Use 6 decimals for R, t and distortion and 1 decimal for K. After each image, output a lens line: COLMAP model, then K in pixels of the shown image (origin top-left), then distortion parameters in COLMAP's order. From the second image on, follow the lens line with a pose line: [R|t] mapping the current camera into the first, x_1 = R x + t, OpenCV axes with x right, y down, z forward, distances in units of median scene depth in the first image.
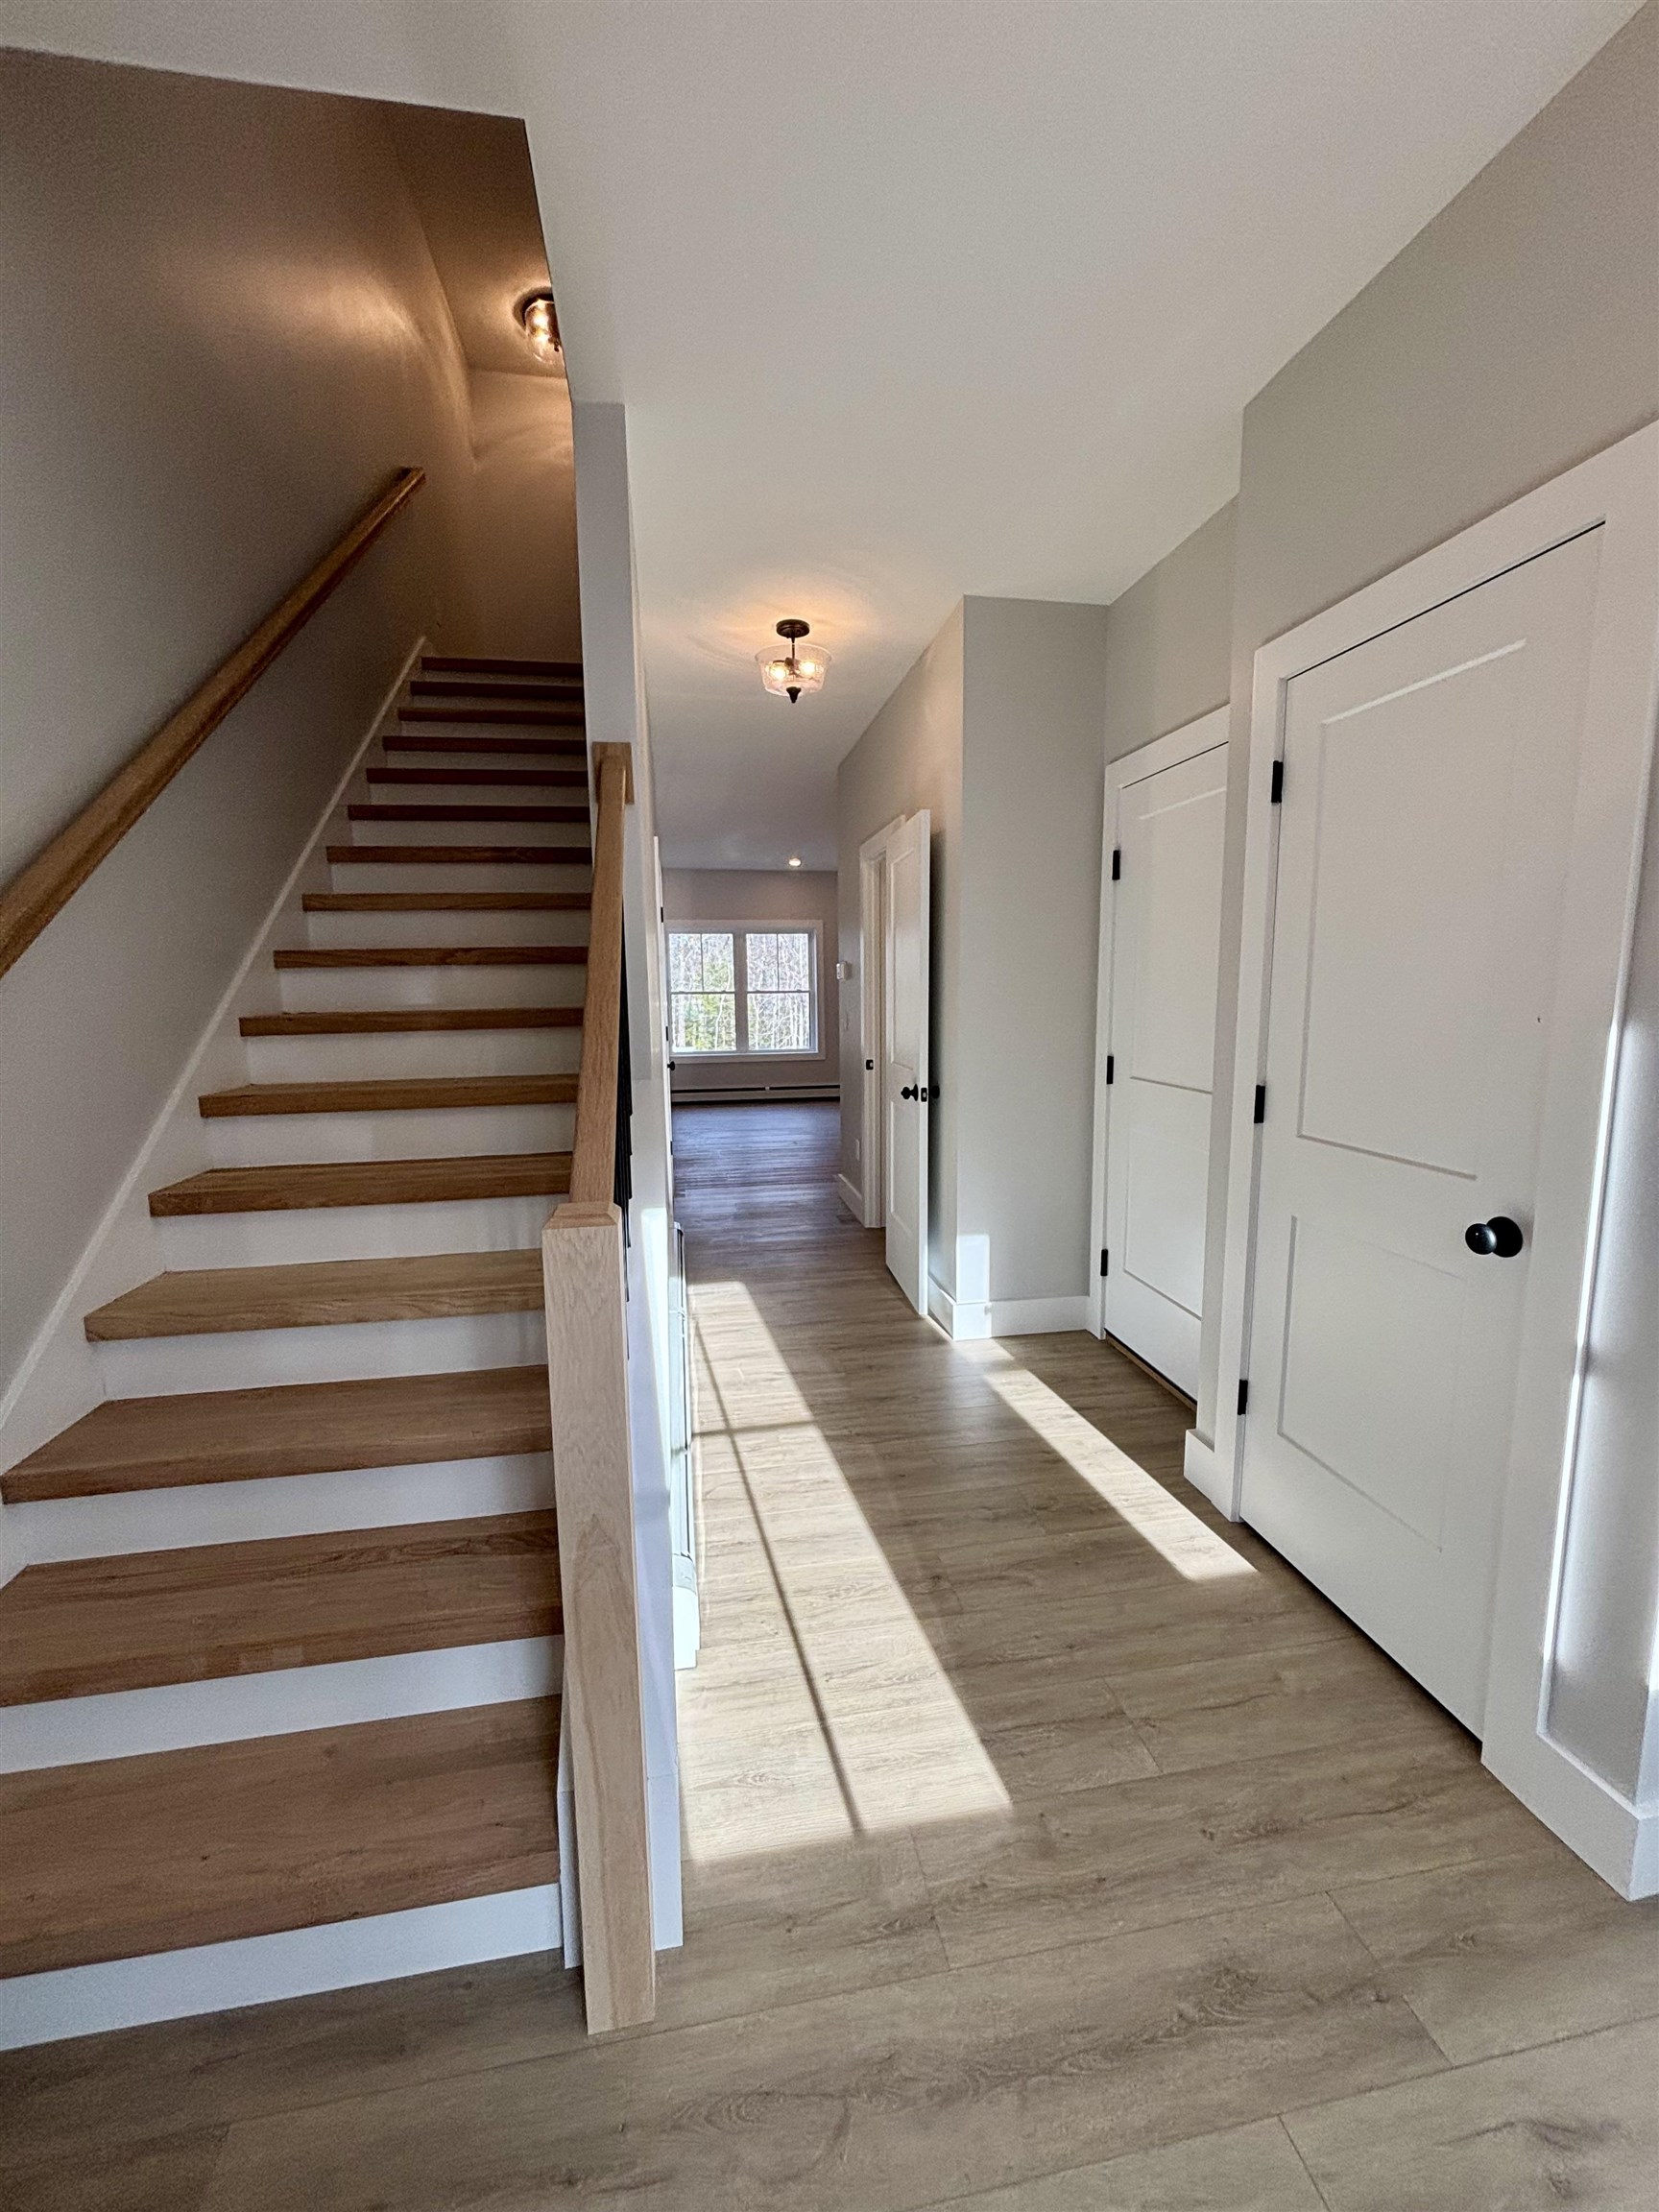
lens RADIAL K [[882.6, 0, 832.3], [0, 882.6, 1107.7], [0, 0, 1]] dist [-0.003573, 0.001380]
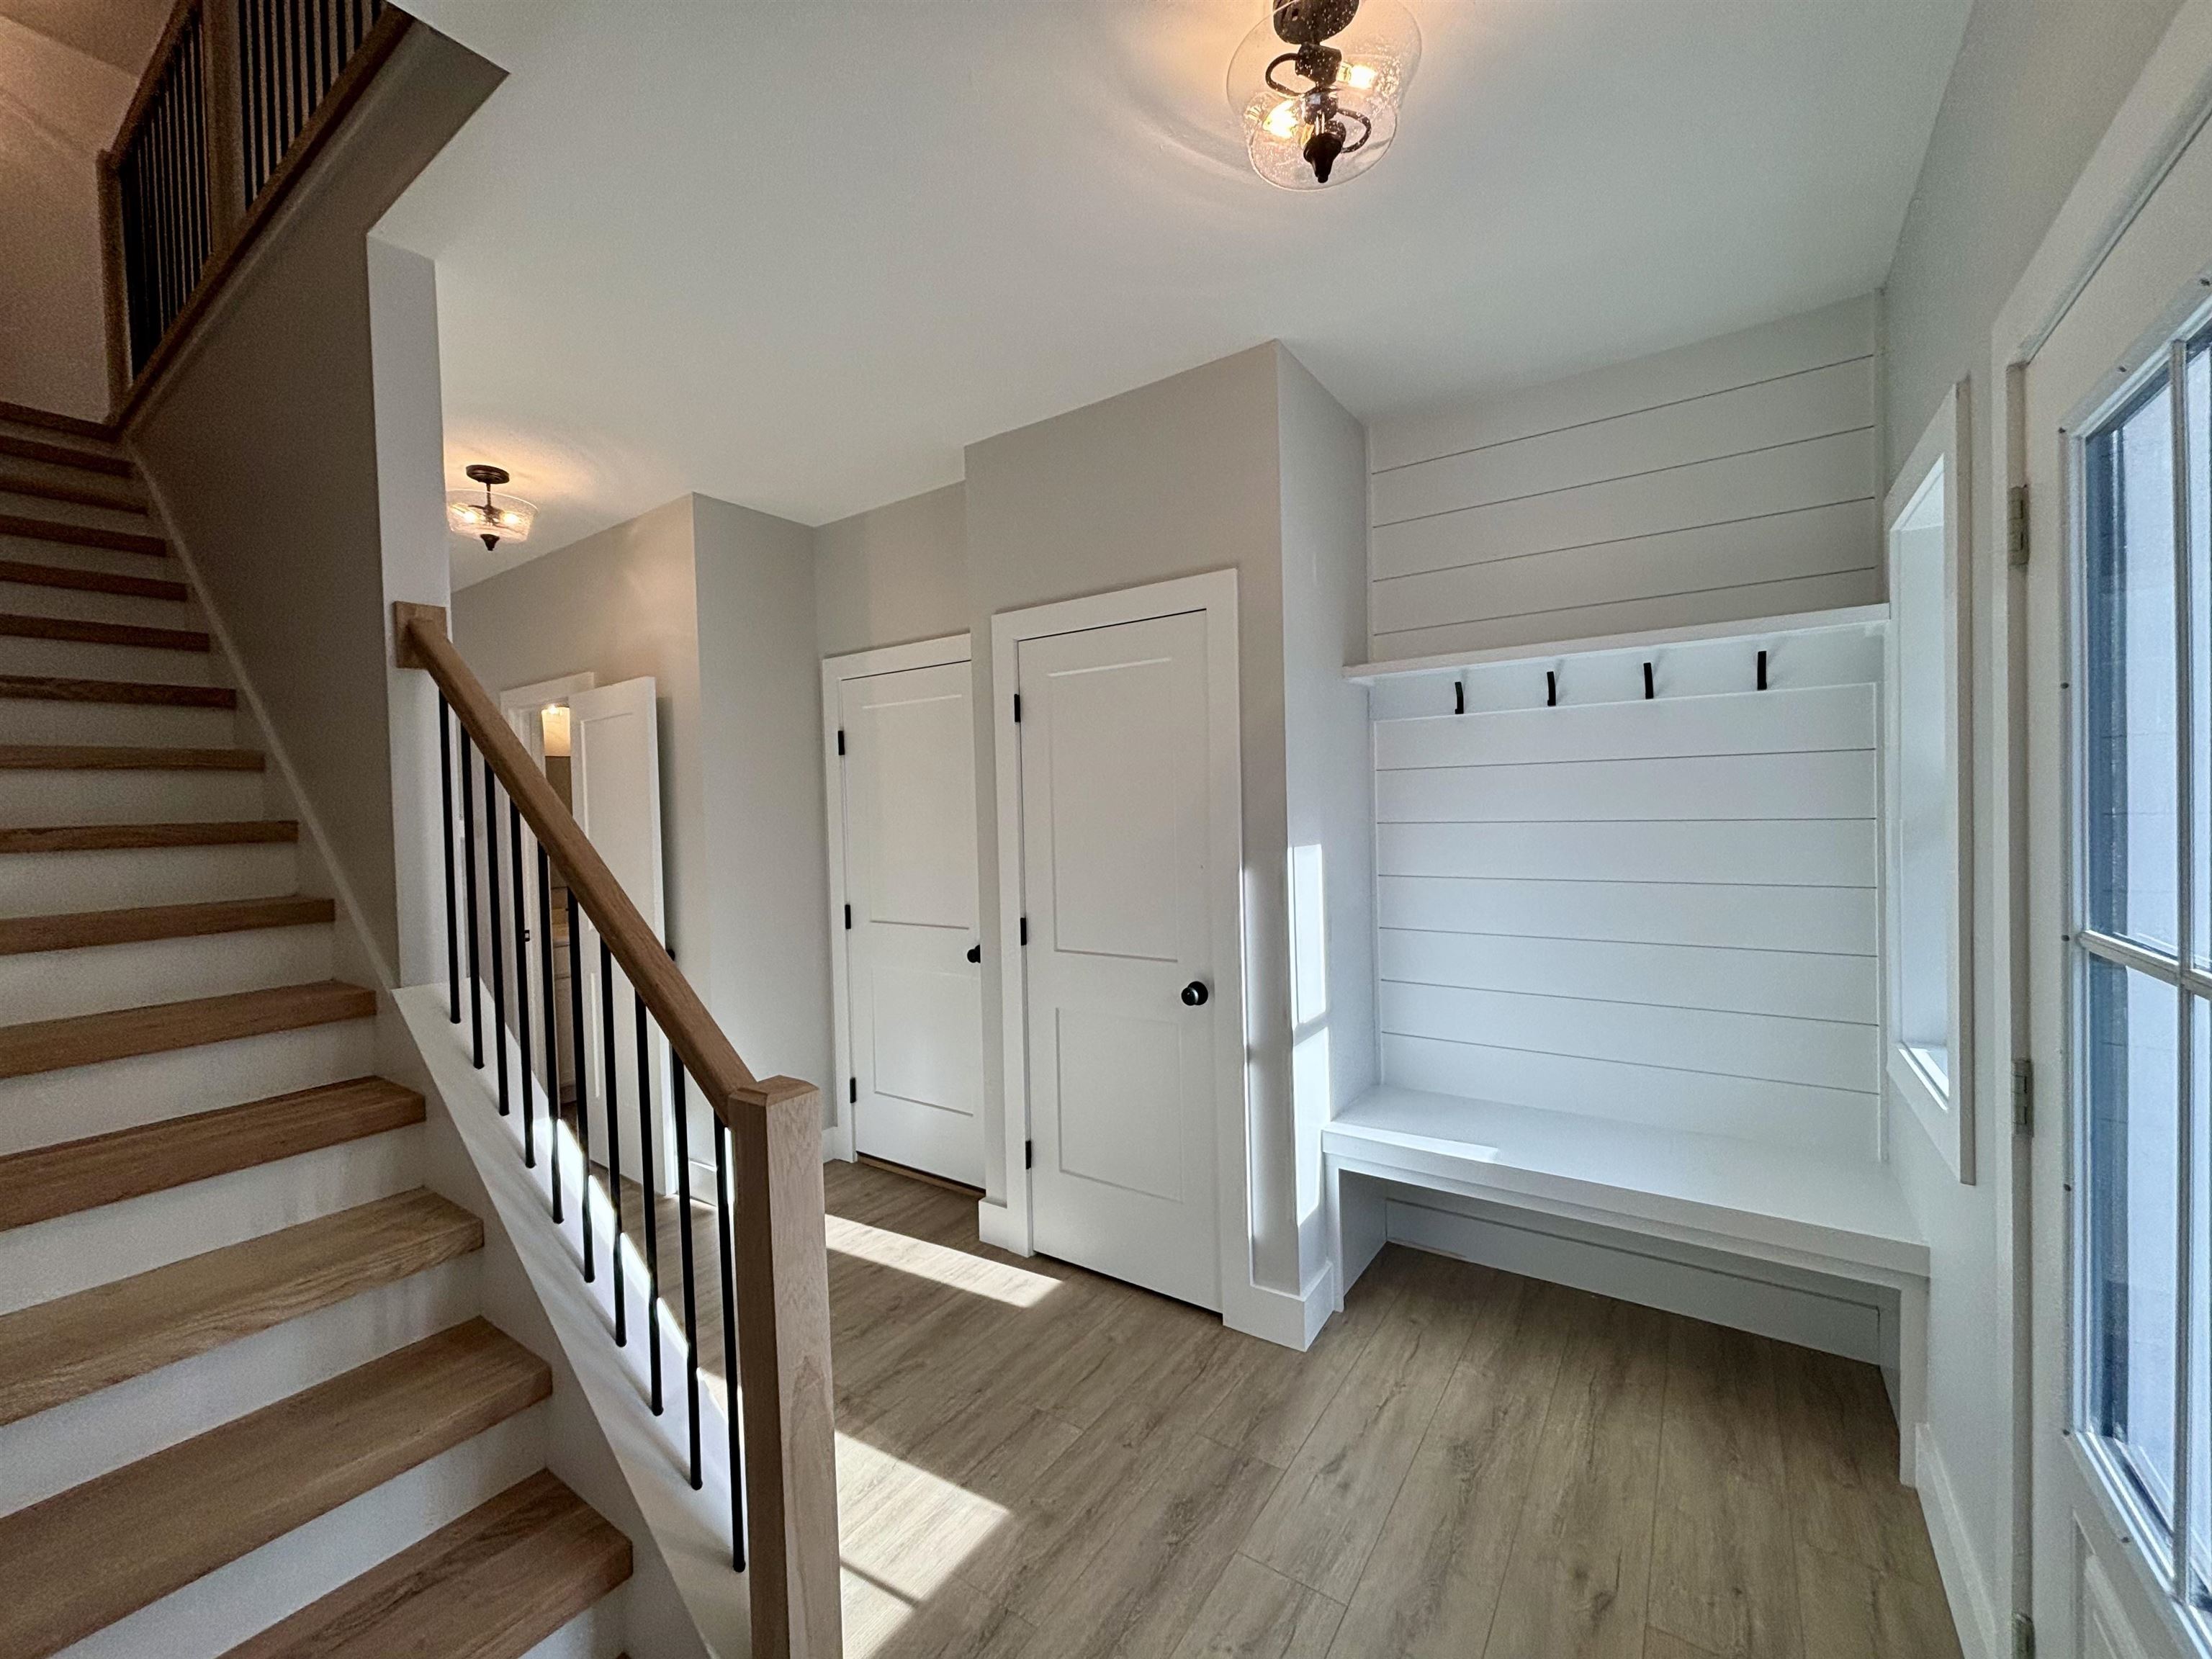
lens RADIAL K [[882.6, 0, 1106.1], [0, 882.6, 824.4], [0, 0, 1]] dist [-0.003573, 0.001380]
pose [[0.704327, -0.020293, 0.709585, -0.416412], [0.115878, 0.989470, -0.086722, -0.037682], [-0.700354, 0.143306, 0.699262, -0.084898]]
